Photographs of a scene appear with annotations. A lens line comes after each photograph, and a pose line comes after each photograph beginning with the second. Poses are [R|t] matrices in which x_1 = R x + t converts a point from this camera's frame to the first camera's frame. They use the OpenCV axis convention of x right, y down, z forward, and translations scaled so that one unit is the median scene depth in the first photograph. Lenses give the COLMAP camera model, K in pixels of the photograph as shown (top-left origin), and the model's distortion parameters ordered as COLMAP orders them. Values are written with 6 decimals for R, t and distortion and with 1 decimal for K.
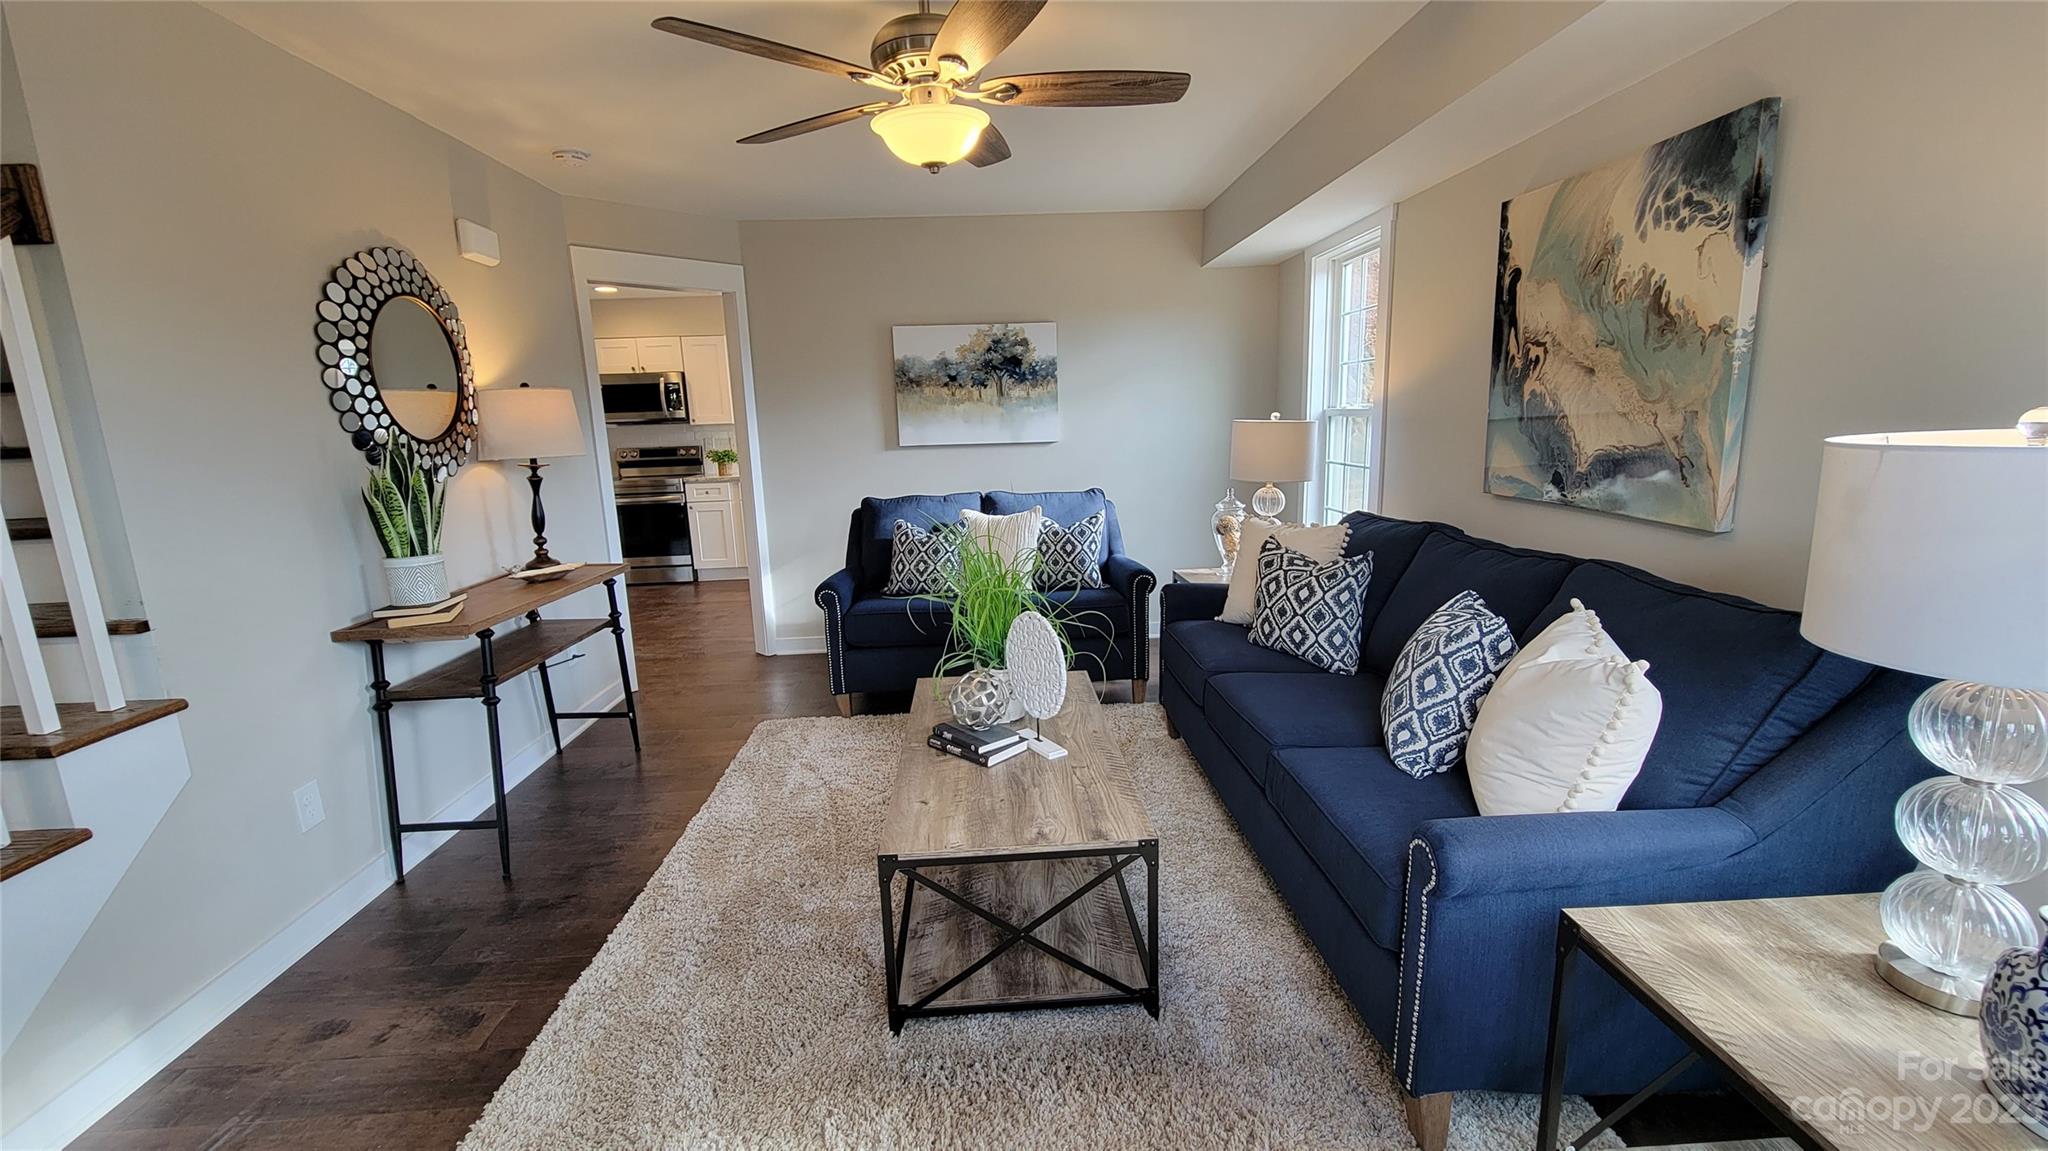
lens RADIAL K [[836.2, 0, 1024.5], [0, 836.2, 580.4], [0, 0, 1]] dist [0.004209, -0.003758]
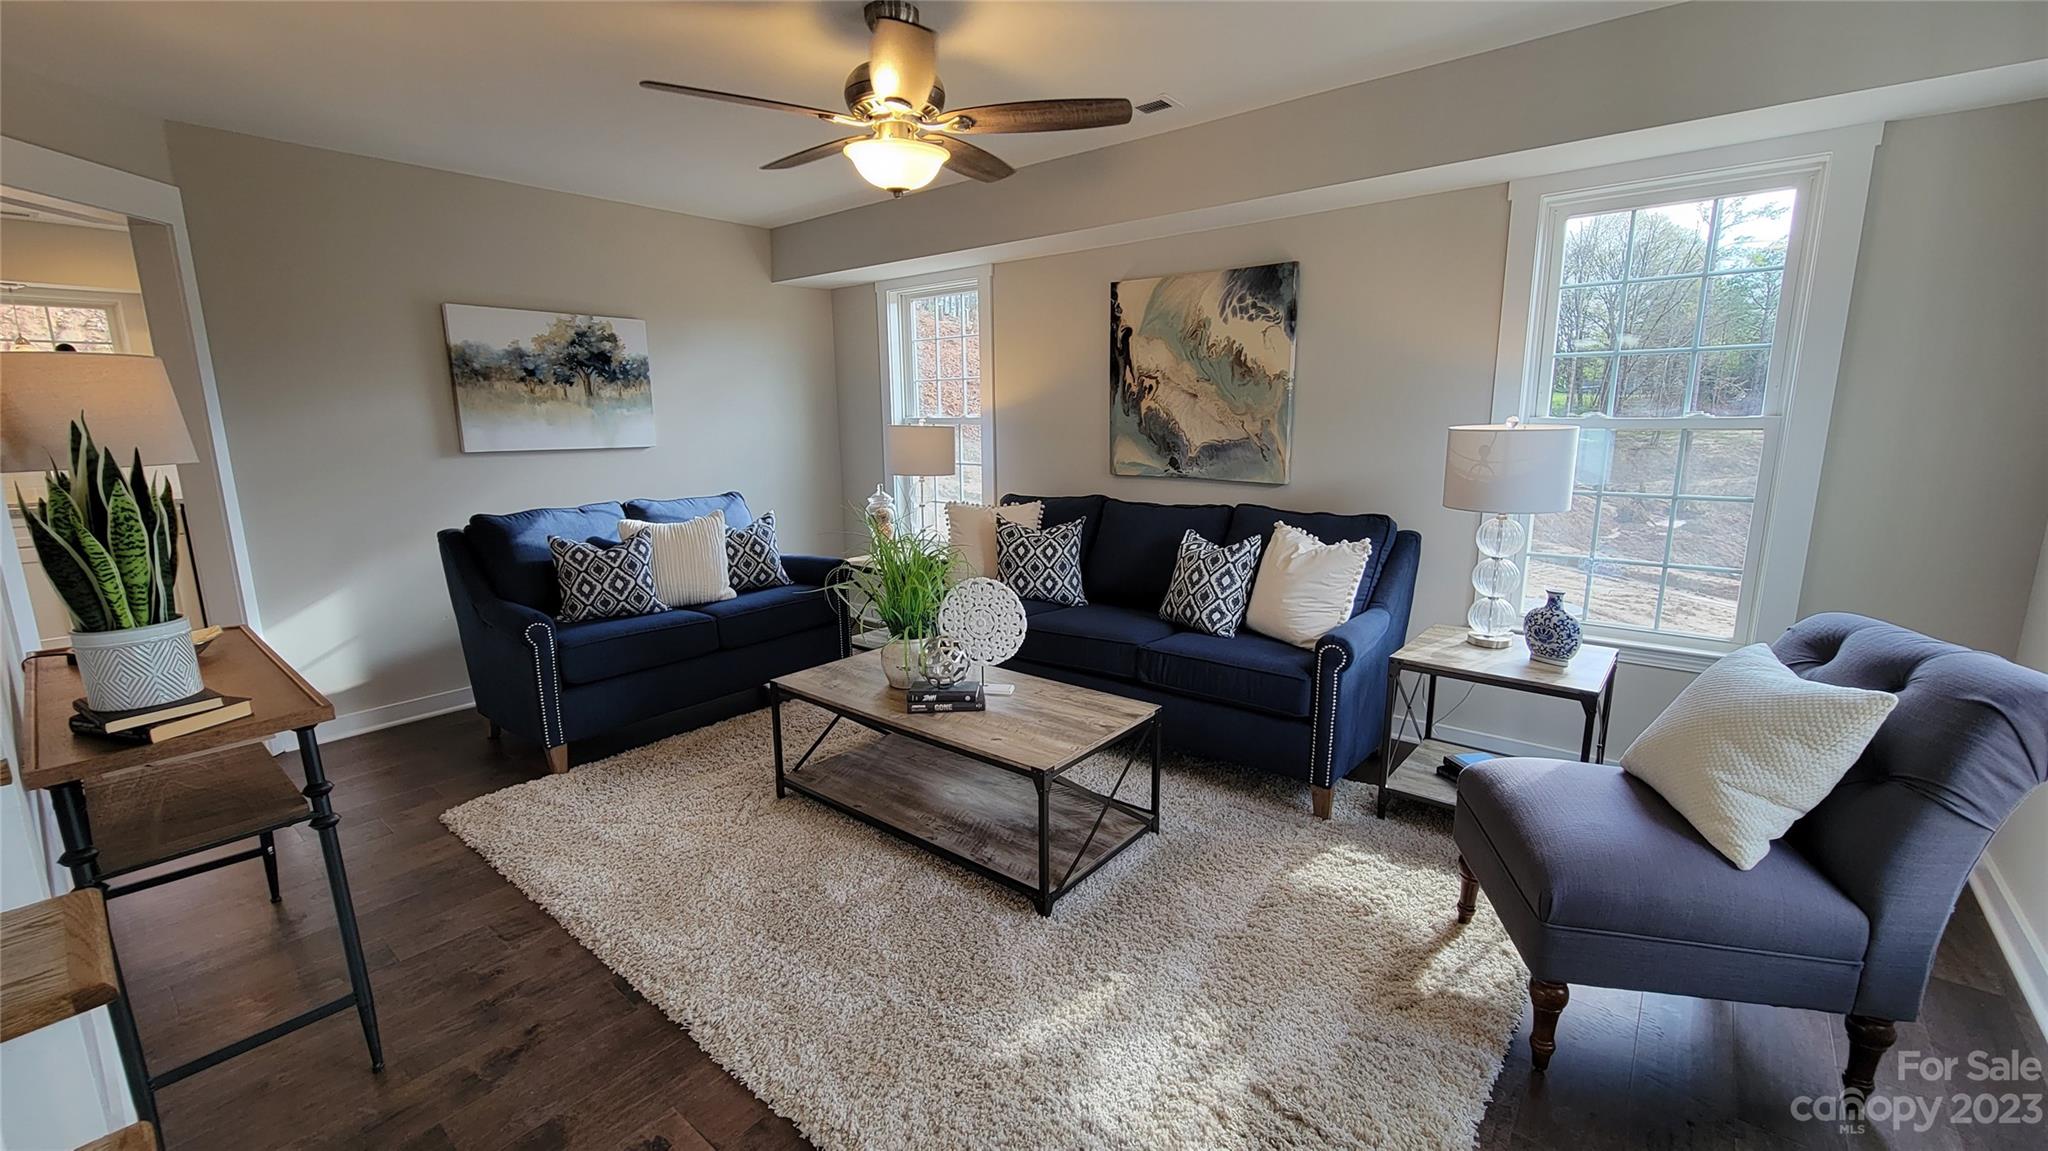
lens RADIAL K [[836.2, 0, 1024.5], [0, 836.2, 580.4], [0, 0, 1]] dist [0.004209, -0.003758]
pose [[0.673226, -0.121430, 0.729398, -0.693744], [0.133122, 0.990210, 0.041980, -0.000537], [-0.727355, 0.068837, 0.682800, 0.112311]]
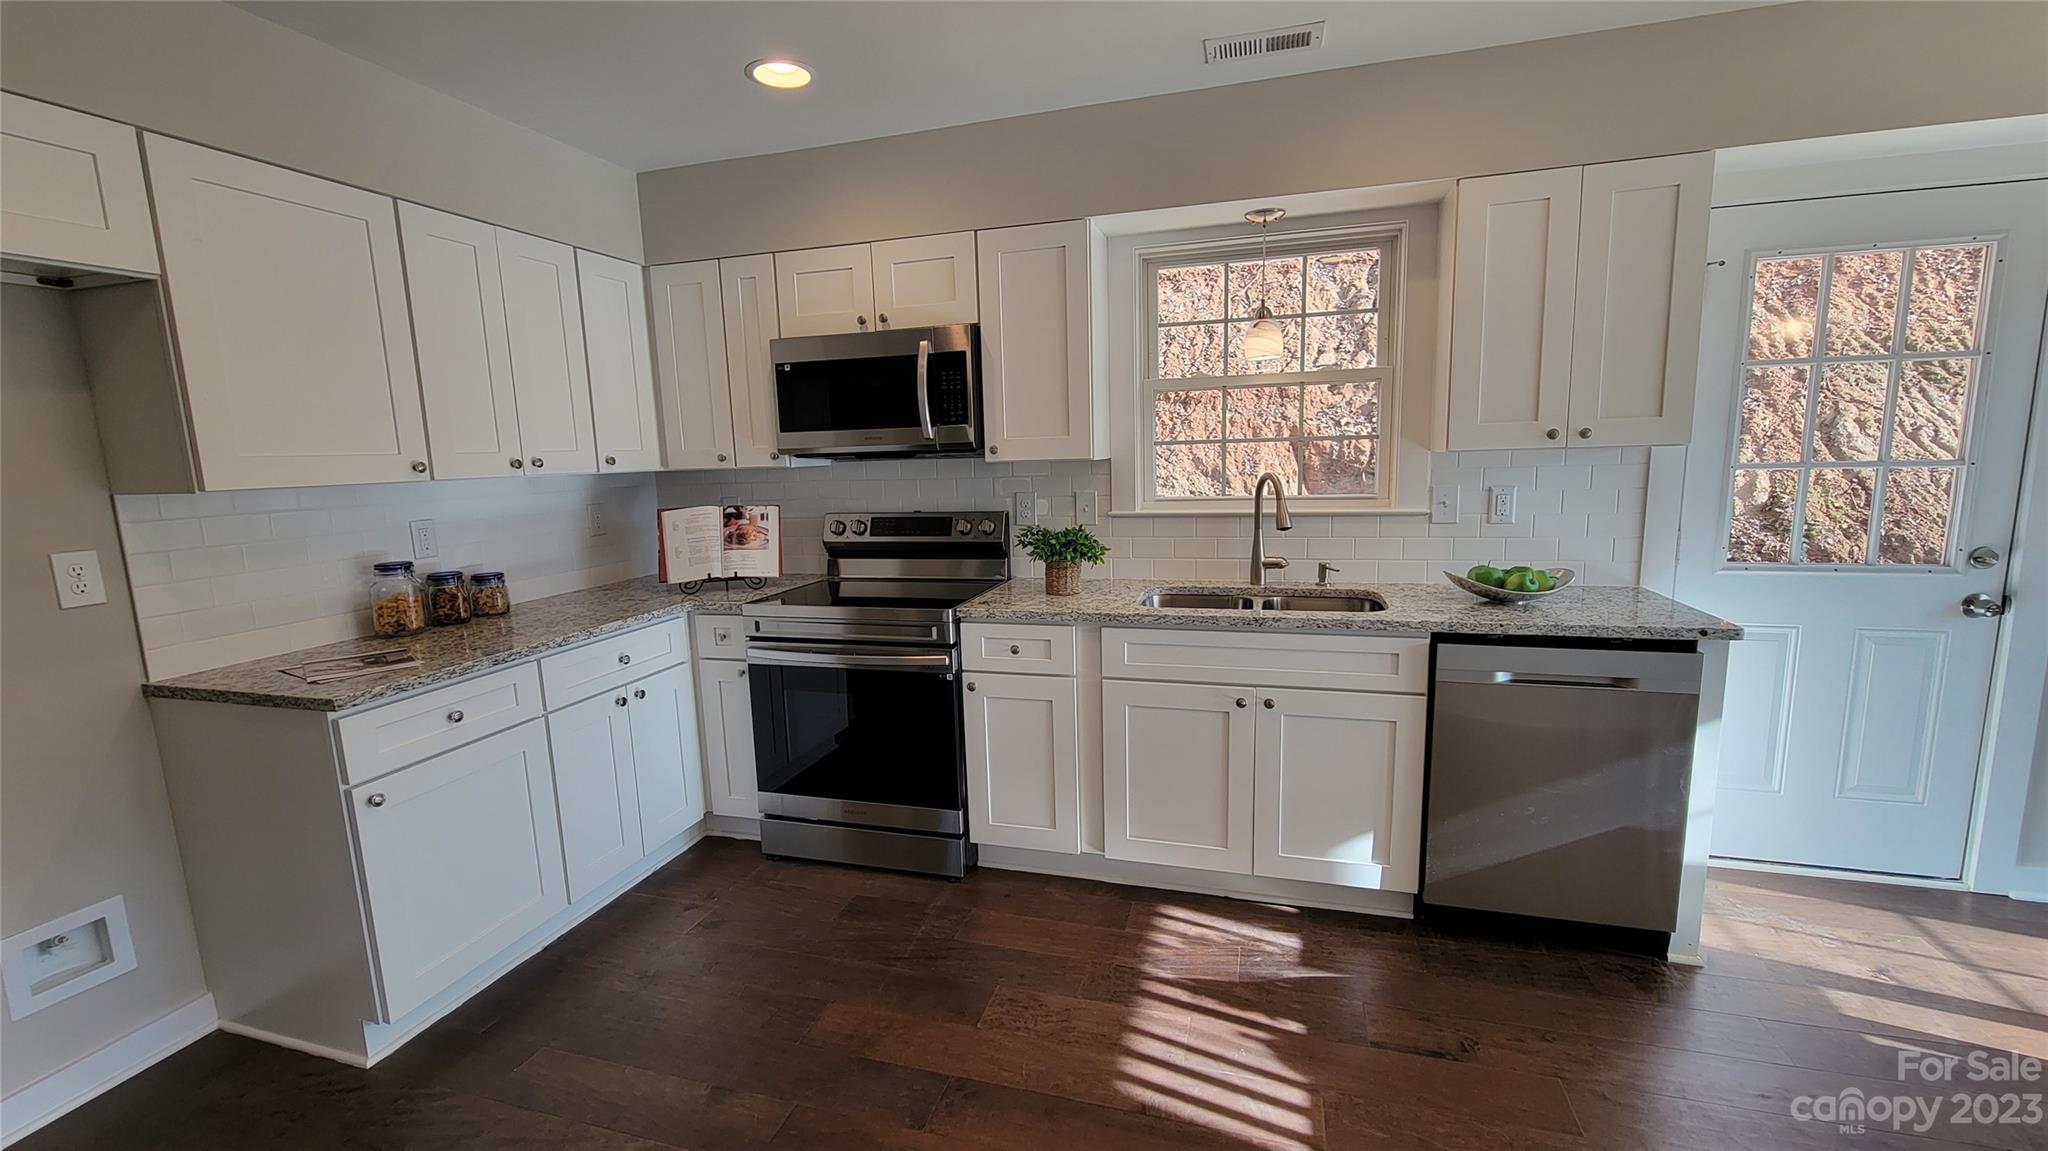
lens RADIAL K [[836.2, 0, 1024.5], [0, 836.2, 580.4], [0, 0, 1]] dist [0.004209, -0.003758]
pose [[0.944070, 0.056766, -0.324823, -0.693243], [-0.065963, 0.997671, -0.017361, -0.344272], [0.323081, 0.037817, 0.945615, 1.756557]]
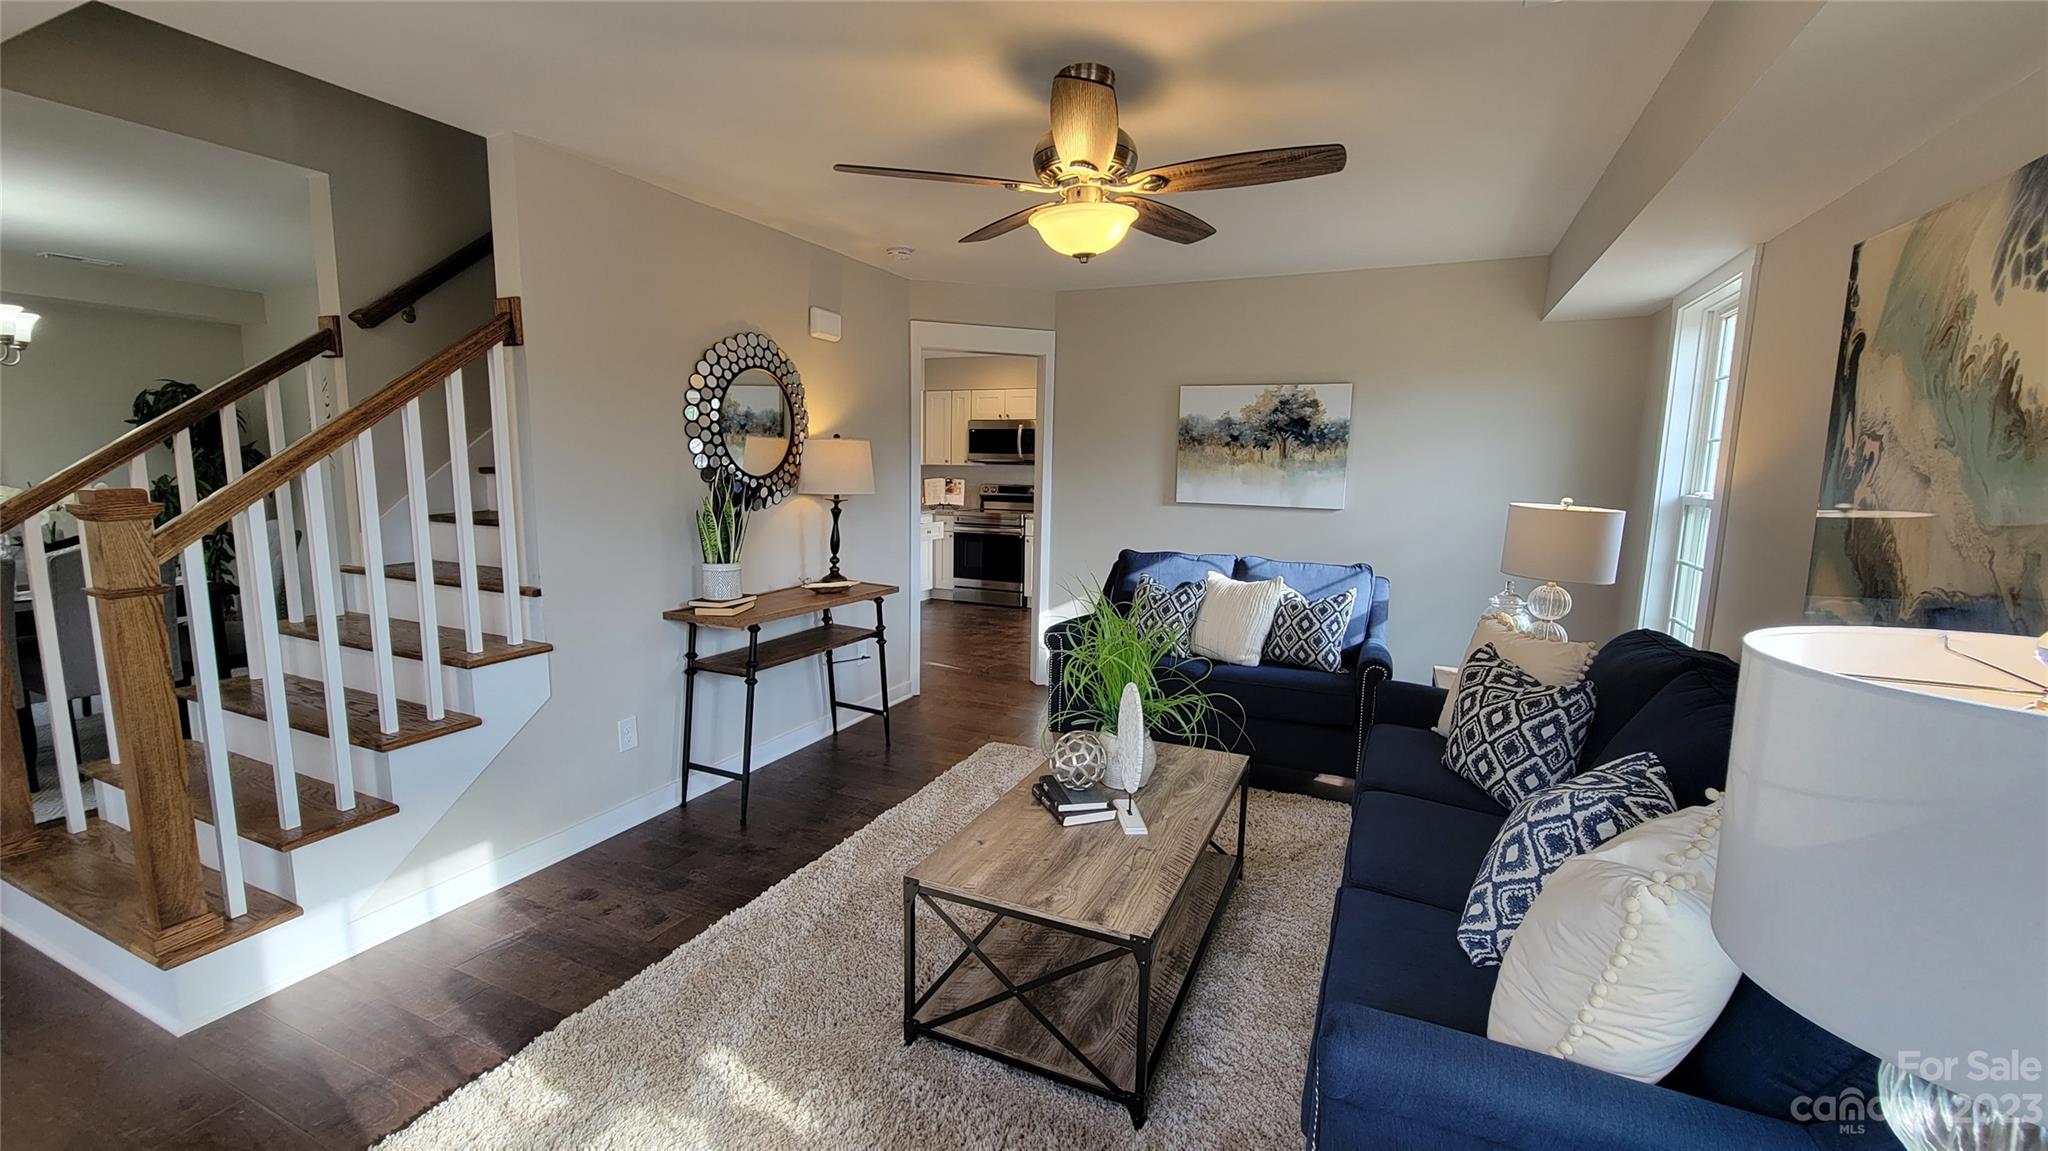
lens RADIAL K [[836.2, 0, 1024.5], [0, 836.2, 580.4], [0, 0, 1]] dist [0.004209, -0.003758]
pose [[0.884607, 0.114264, -0.452121, 0.282419], [-0.136202, 0.990549, -0.016149, -0.043566], [0.446003, 0.075866, 0.891810, 0.030761]]
